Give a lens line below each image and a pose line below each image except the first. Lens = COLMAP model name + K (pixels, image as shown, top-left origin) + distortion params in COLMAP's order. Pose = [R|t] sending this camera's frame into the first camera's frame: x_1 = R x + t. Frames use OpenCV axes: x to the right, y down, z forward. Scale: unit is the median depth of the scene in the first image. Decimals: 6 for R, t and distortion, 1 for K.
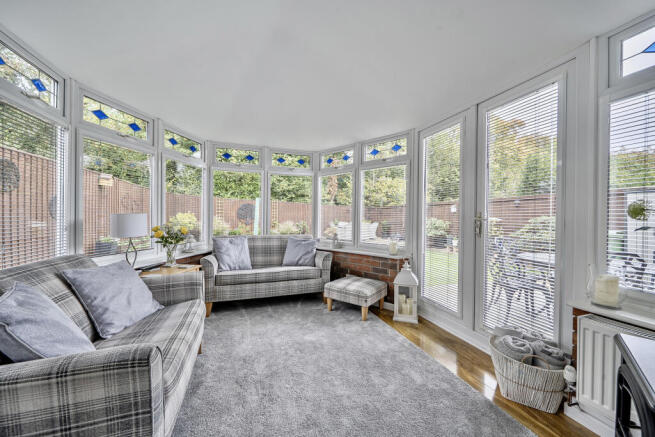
lens RADIAL K [[242.8, 0, 327.5], [0, 242.8, 218.5], [0, 0, 1]] dist [0.000315, -0.000059]
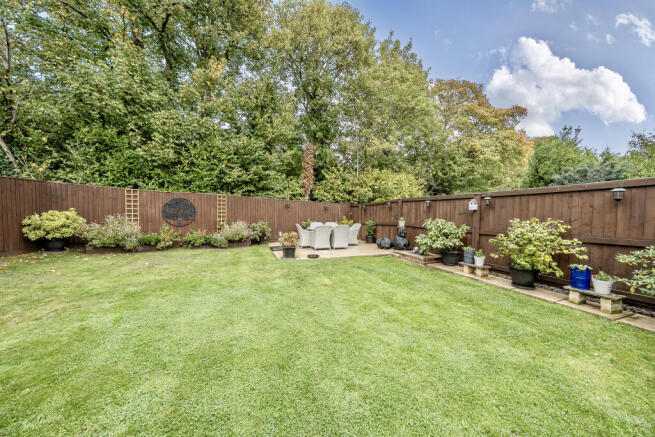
lens RADIAL K [[223.1, 0, 327.5], [0, 223.1, 218.5], [0, 0, 1]] dist [-0.001629, -0.000076]
pose [[0.999648, 0.000769, 0.026534, 0.088164], [-0.001143, 0.999901, 0.014057, -0.009146], [-0.026521, -0.014082, 0.999549, 0.309098]]
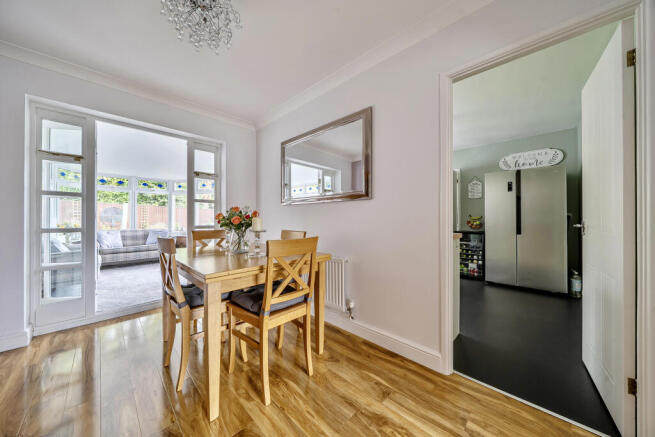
lens RADIAL K [[227.7, 0, 327.5], [0, 227.7, 218.5], [0, 0, 1]] dist [-0.002679, -0.000200]
pose [[0.899742, -0.003800, 0.436407, 0.080122], [0.008302, 0.999930, -0.008409, 0.005097], [-0.436344, 0.011189, 0.899710, -0.299821]]
